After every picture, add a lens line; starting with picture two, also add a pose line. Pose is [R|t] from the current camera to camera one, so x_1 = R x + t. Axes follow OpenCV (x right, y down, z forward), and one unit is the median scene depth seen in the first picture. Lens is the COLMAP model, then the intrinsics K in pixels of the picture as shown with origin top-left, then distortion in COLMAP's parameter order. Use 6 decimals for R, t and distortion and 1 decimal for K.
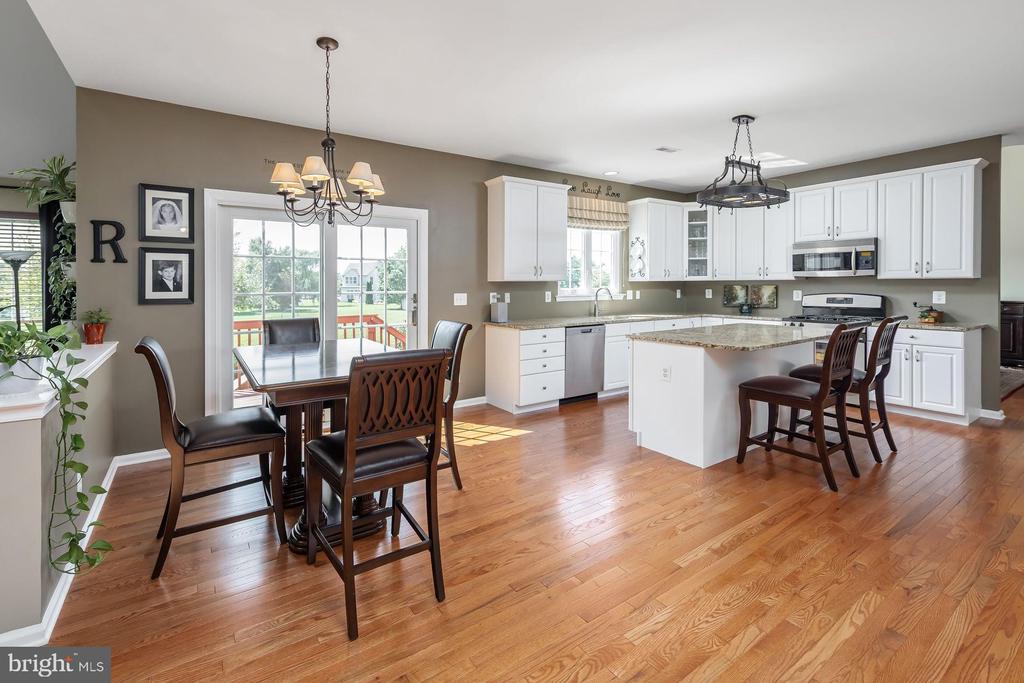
lens RADIAL K [[425.6, 0, 471.2], [0, 425.6, 294.4], [0, 0, 1]] dist [0.002201, 0.000112]
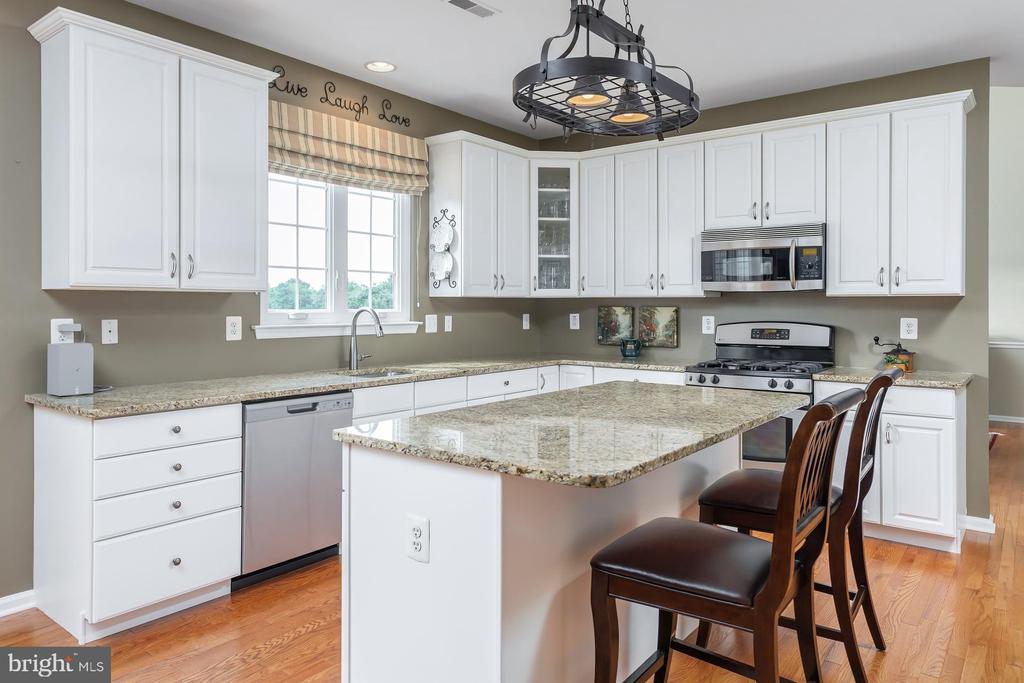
lens RADIAL K [[675.6, 0, 482.4], [0, 675.6, 313.0], [0, 0, 1]] dist [0.003920, 0.003797]
pose [[0.943366, 0.005450, 0.331710, 0.220878], [-0.001315, 0.999919, -0.012689, -0.001605], [-0.331752, 0.011534, 0.943296, 0.302875]]
